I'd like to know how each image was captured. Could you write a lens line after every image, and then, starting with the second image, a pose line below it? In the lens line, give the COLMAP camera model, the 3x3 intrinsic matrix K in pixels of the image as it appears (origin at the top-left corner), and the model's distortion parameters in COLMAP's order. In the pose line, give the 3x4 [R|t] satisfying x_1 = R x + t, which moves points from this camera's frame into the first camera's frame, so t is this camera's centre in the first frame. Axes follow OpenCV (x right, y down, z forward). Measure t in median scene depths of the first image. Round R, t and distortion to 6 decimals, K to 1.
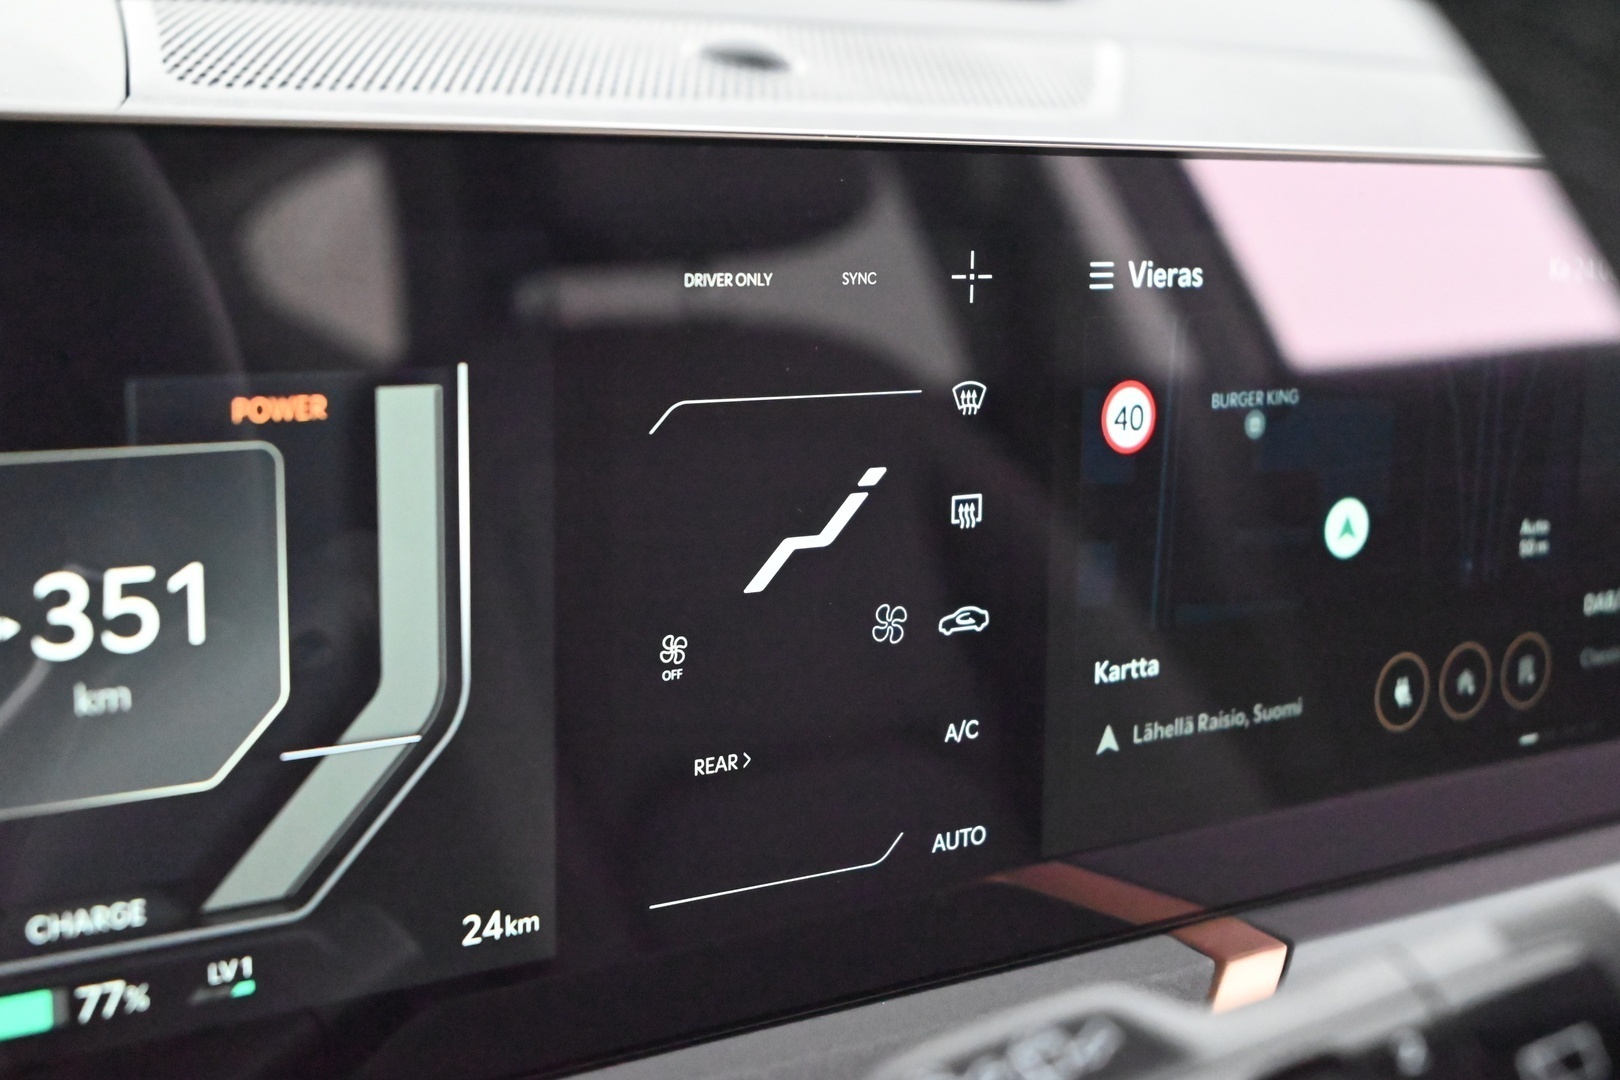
lens RADIAL K [[2302.8, 0, 816.7], [0, 2302.8, 531.8], [0, 0, 1]] dist [0.017391, 0.000000]
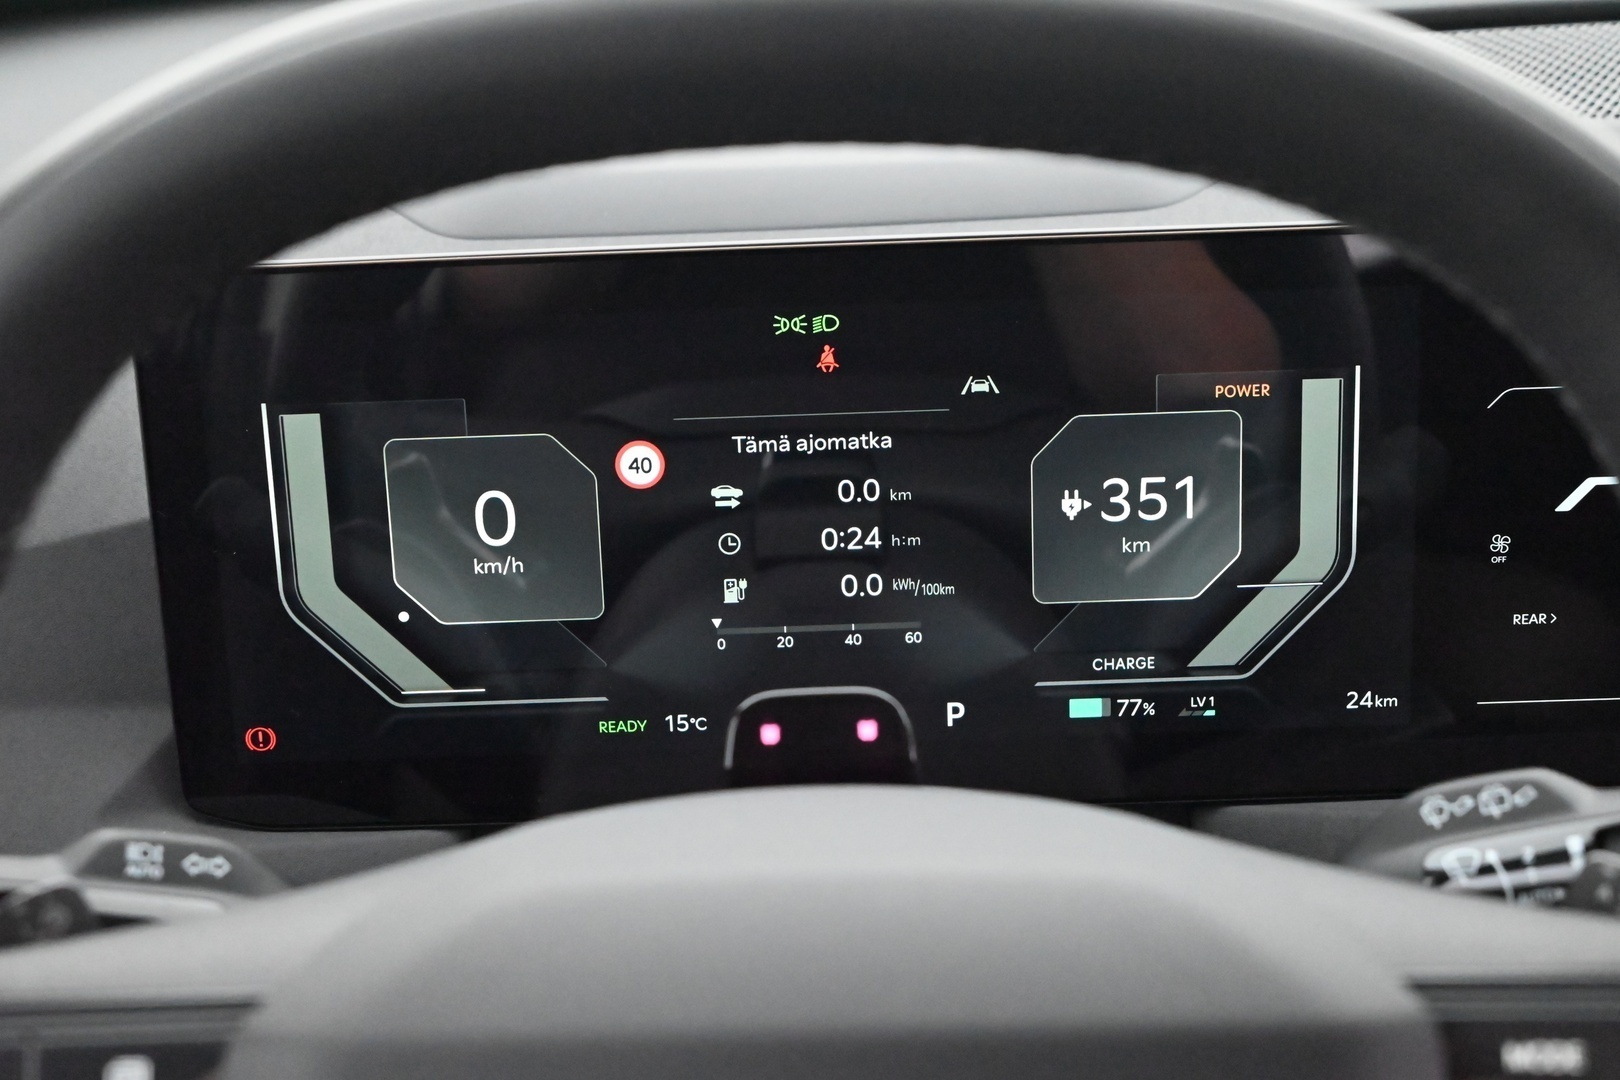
lens RADIAL K [[2302.8, 0, 810.6], [0, 2302.8, 540.3], [0, 0, 1]] dist [0.017391, 0.000000]
pose [[0.819517, 0.102109, -0.563885, 0.486725], [-0.039145, 0.991674, 0.122682, -0.139444], [0.571717, -0.078467, 0.816690, -0.613661]]
